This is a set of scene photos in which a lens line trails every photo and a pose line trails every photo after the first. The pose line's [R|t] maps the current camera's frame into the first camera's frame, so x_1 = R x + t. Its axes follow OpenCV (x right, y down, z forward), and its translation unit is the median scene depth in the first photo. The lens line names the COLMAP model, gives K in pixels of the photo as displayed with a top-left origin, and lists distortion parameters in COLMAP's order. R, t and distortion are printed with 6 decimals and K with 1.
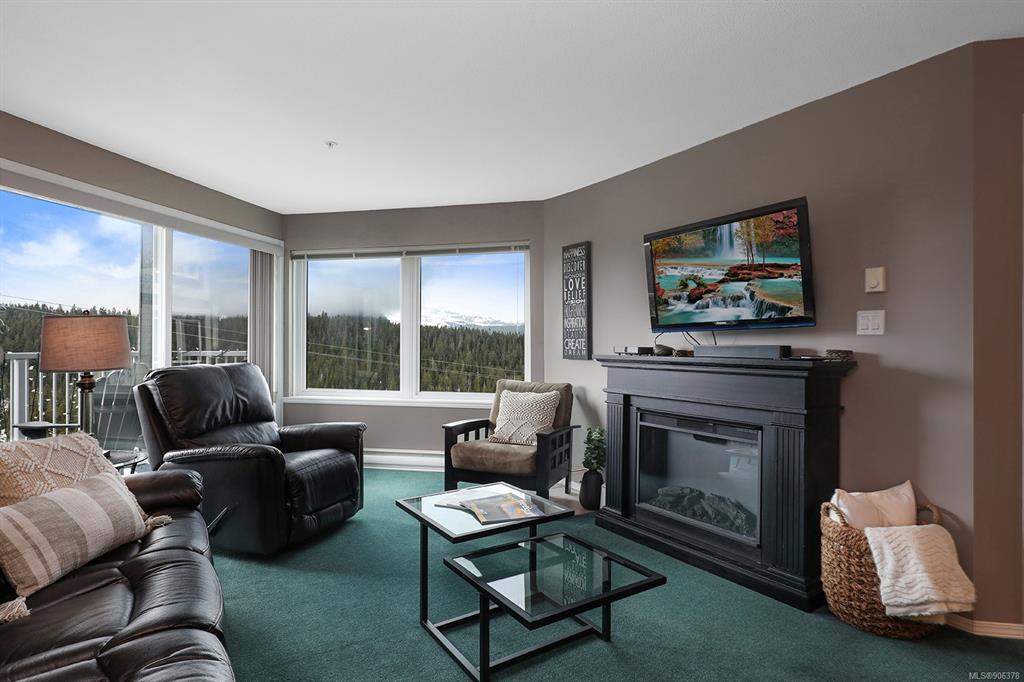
lens RADIAL K [[541.5, 0, 512.0], [0, 541.5, 341.0], [0, 0, 1]] dist [0.000874, -0.000130]
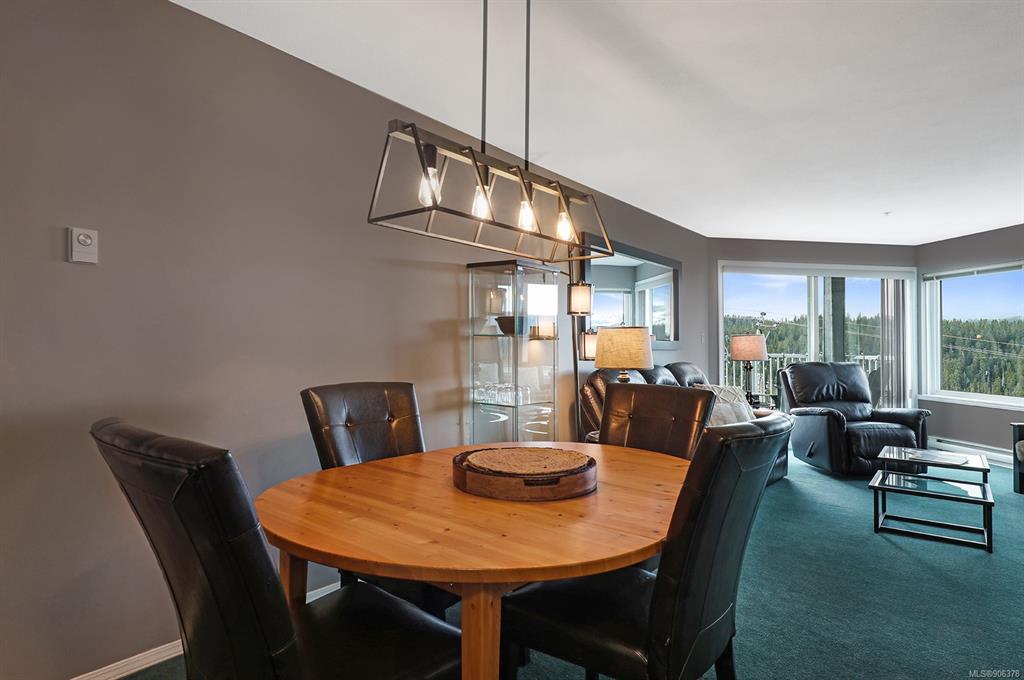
lens RADIAL K [[585.4, 0, 507.8], [0, 585.4, 323.7], [0, 0, 1]] dist [0.000847, -0.000798]
pose [[0.340058, -0.031102, -0.939890, 0.783129], [-0.008471, 0.999311, -0.036133, -0.000560], [0.940366, 0.020249, 0.339560, -0.493904]]
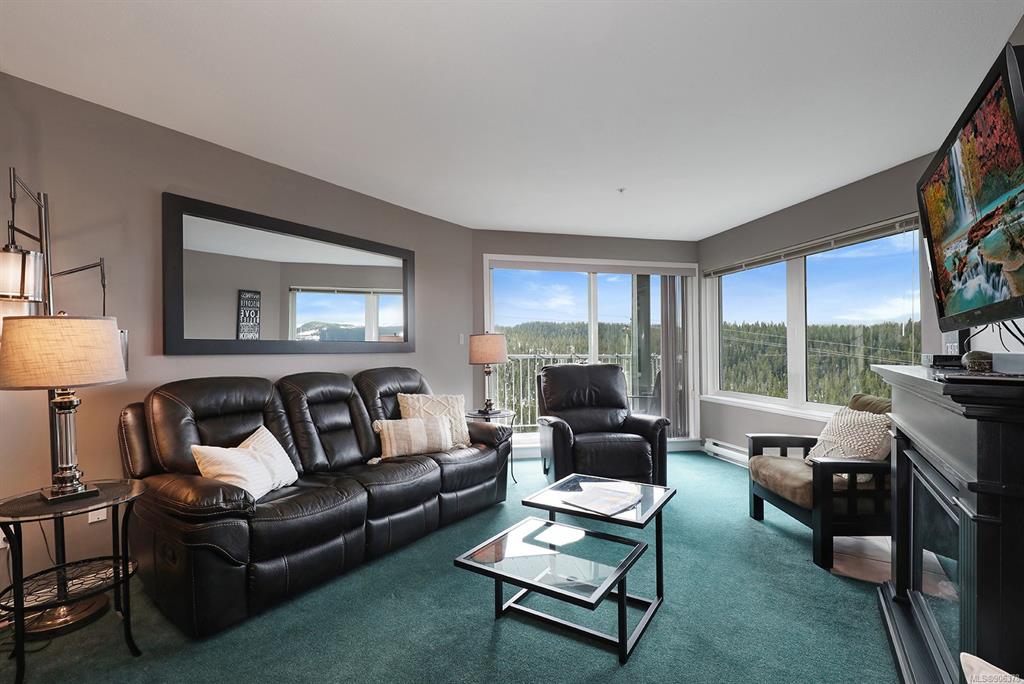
lens RADIAL K [[475.1, 0, 508.3], [0, 475.1, 344.8], [0, 0, 1]] dist [0.000516, 0.000078]
pose [[0.413894, -0.009609, -0.910274, 0.537504], [0.004186, 0.999954, -0.008653, 0.002041], [0.910315, -0.000229, 0.413915, 0.296920]]
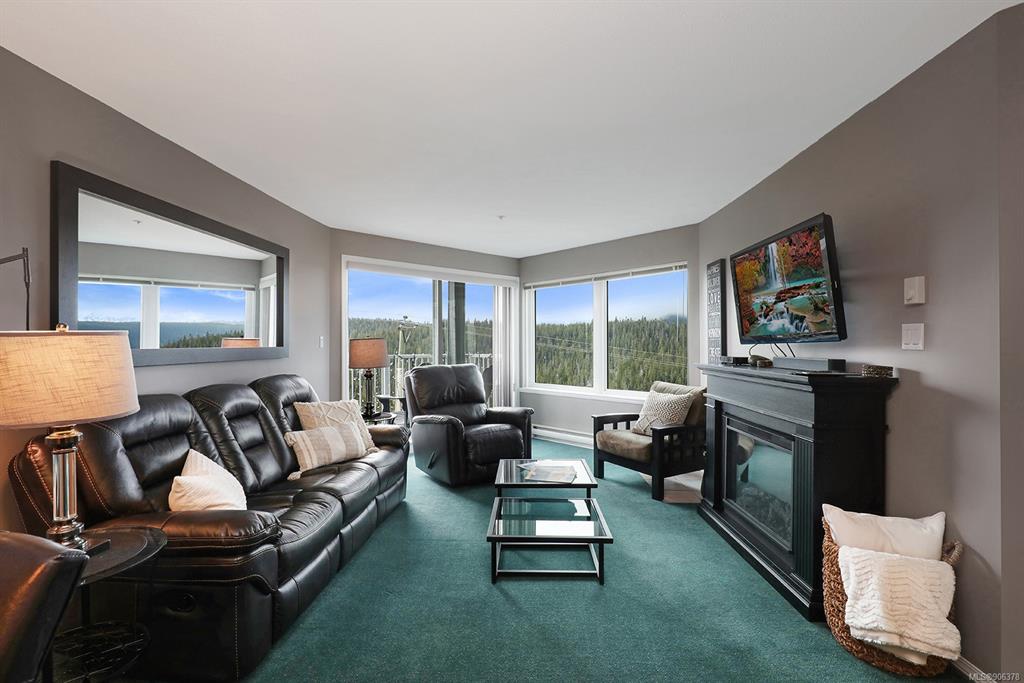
lens RADIAL K [[475.1, 0, 508.3], [0, 475.1, 344.3], [0, 0, 1]] dist [0.000516, 0.000078]
pose [[0.817068, -0.004406, -0.576524, 0.412545], [0.007965, 0.999962, 0.003646, -0.021636], [0.576486, -0.007571, 0.817072, -0.041957]]
